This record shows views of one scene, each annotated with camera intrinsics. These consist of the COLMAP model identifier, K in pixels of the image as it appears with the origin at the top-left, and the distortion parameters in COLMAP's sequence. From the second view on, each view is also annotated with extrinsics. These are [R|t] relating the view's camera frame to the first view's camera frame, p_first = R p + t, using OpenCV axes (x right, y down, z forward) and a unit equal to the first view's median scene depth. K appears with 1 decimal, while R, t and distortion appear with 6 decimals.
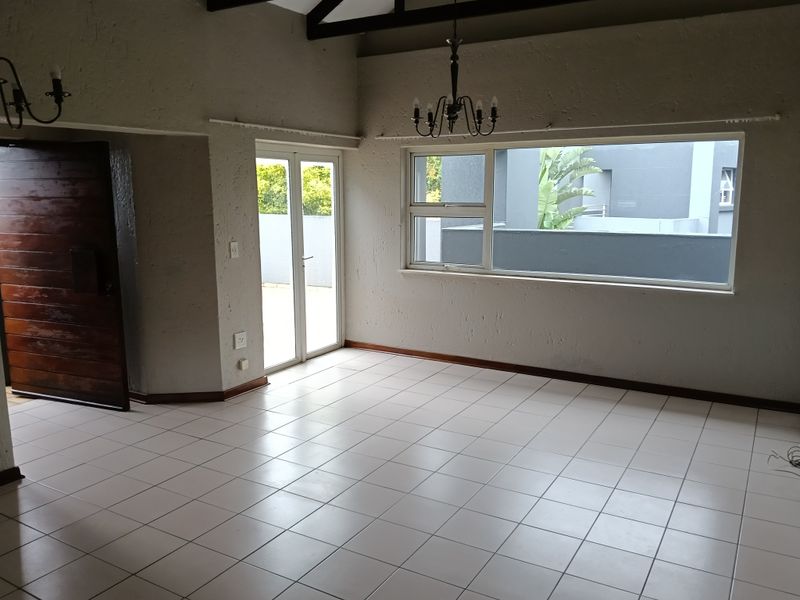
lens RADIAL K [[664.6, 0, 400.3], [0, 664.6, 302.5], [0, 0, 1]] dist [0.051215, -0.099997]
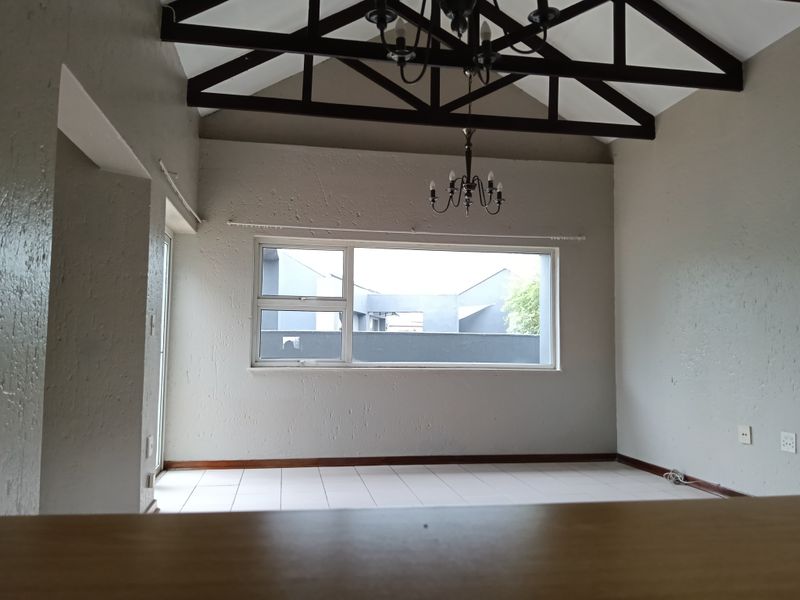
lens RADIAL K [[664.6, 0, 402.8], [0, 664.6, 295.2], [0, 0, 1]] dist [0.051215, -0.099997]
pose [[0.740219, 0.064078, 0.669306, -0.467919], [0.103202, 0.972824, -0.207272, 0.065125], [-0.664399, 0.222501, 0.713490, 0.207596]]
